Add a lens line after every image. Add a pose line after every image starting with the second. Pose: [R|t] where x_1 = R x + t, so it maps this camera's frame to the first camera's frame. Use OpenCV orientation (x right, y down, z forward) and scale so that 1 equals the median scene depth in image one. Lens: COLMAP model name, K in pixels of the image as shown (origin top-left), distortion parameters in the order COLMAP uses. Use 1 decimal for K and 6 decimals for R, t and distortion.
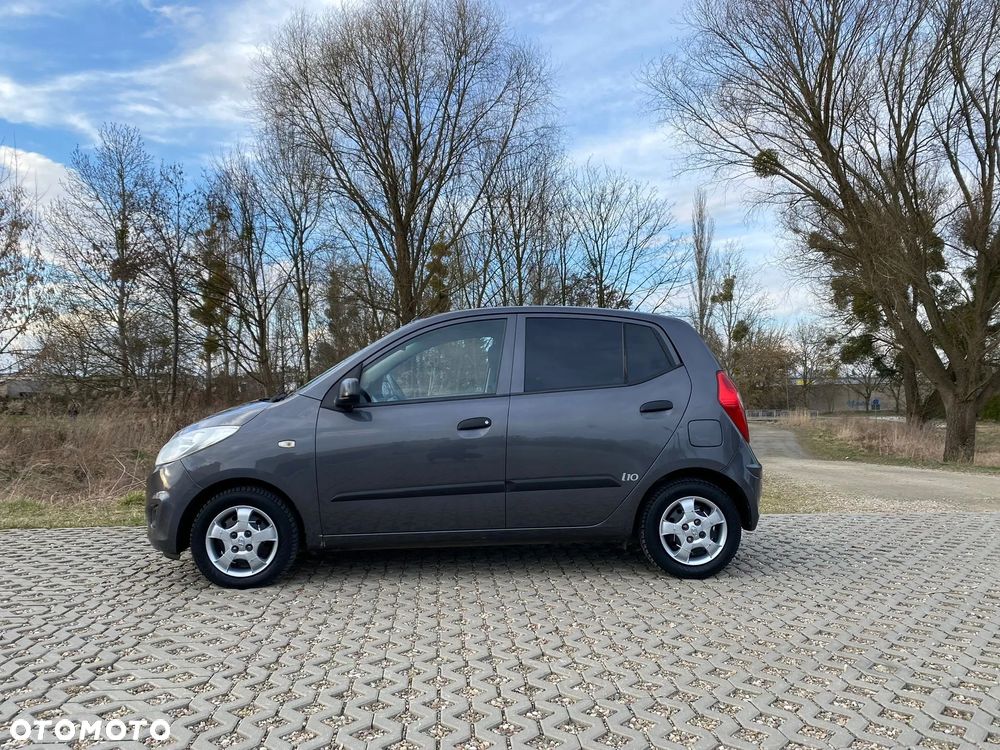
lens RADIAL K [[771.4, 0, 496.3], [0, 771.4, 384.5], [0, 0, 1]] dist [0.016526, -0.008780]
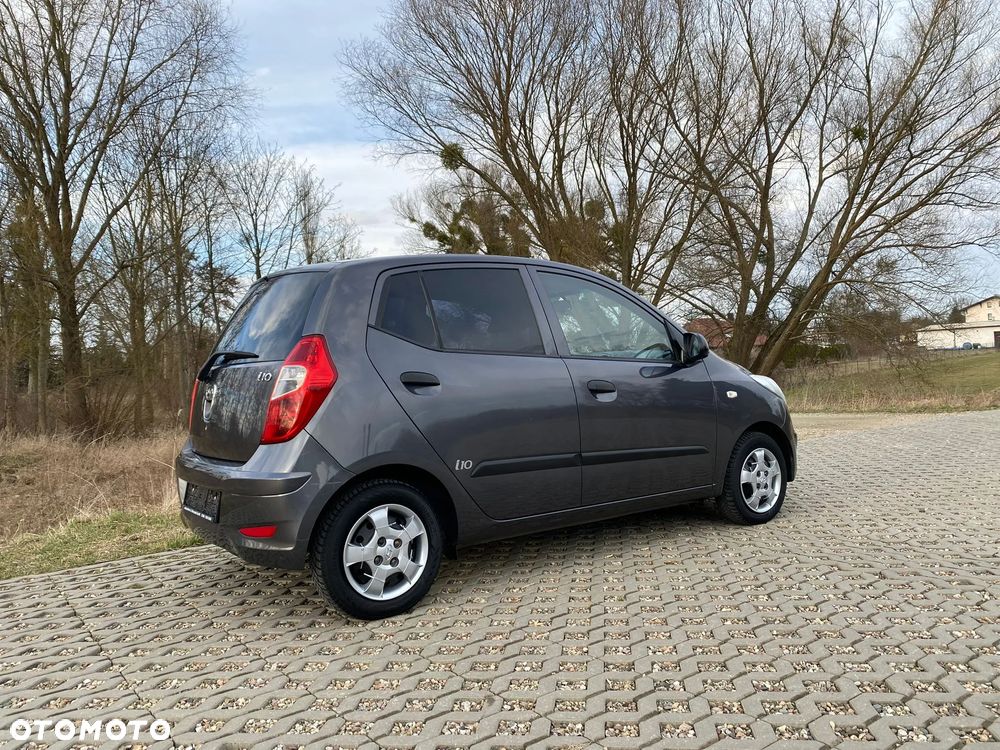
lens RADIAL K [[771.4, 0, 504.6], [0, 771.4, 373.8], [0, 0, 1]] dist [0.016526, -0.008780]
pose [[0.840674, -0.039507, 0.540099, -0.163925], [0.034649, 0.999216, 0.019159, 0.002299], [-0.540432, 0.002607, 0.841383, 0.035891]]
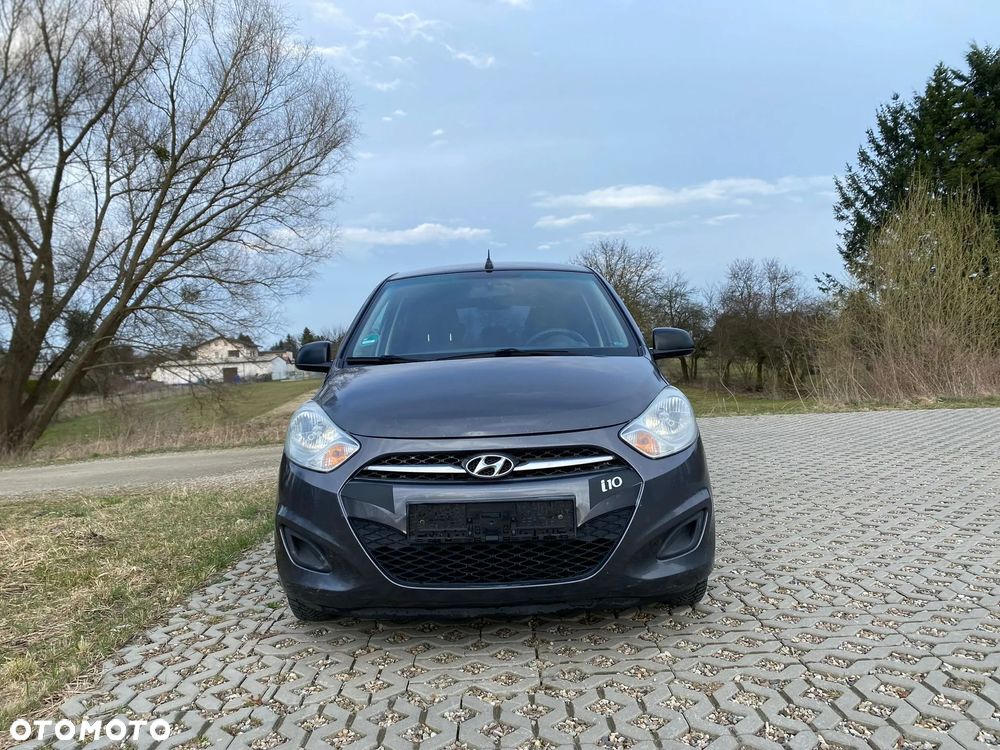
lens RADIAL K [[771.4, 0, 494.7], [0, 771.4, 364.6], [0, 0, 1]] dist [0.016526, -0.008780]
pose [[0.083096, 0.002826, 0.996538, -0.133848], [0.032055, 0.999471, -0.005507, 0.002977], [-0.996026, 0.032401, 0.082962, 0.149222]]
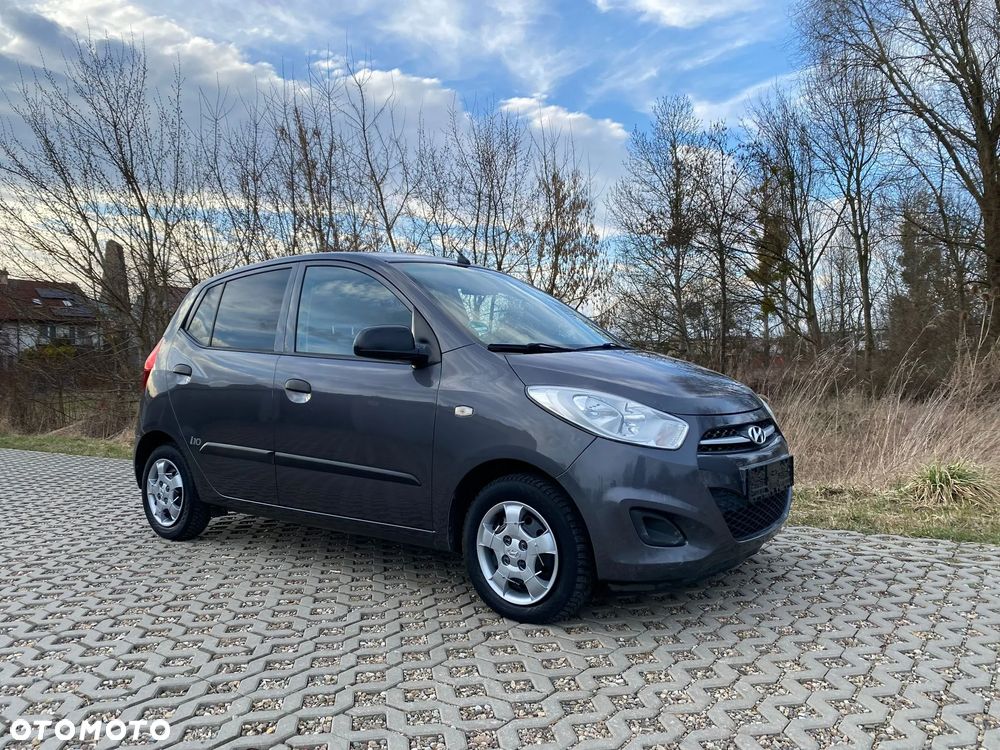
lens RADIAL K [[771.4, 0, 502.9], [0, 771.4, 372.2], [0, 0, 1]] dist [0.016526, -0.008780]
pose [[0.757040, -0.005355, -0.653346, 0.015808], [0.026528, 0.999394, 0.022547, 0.003349], [0.652829, -0.034401, 0.756724, 0.063180]]
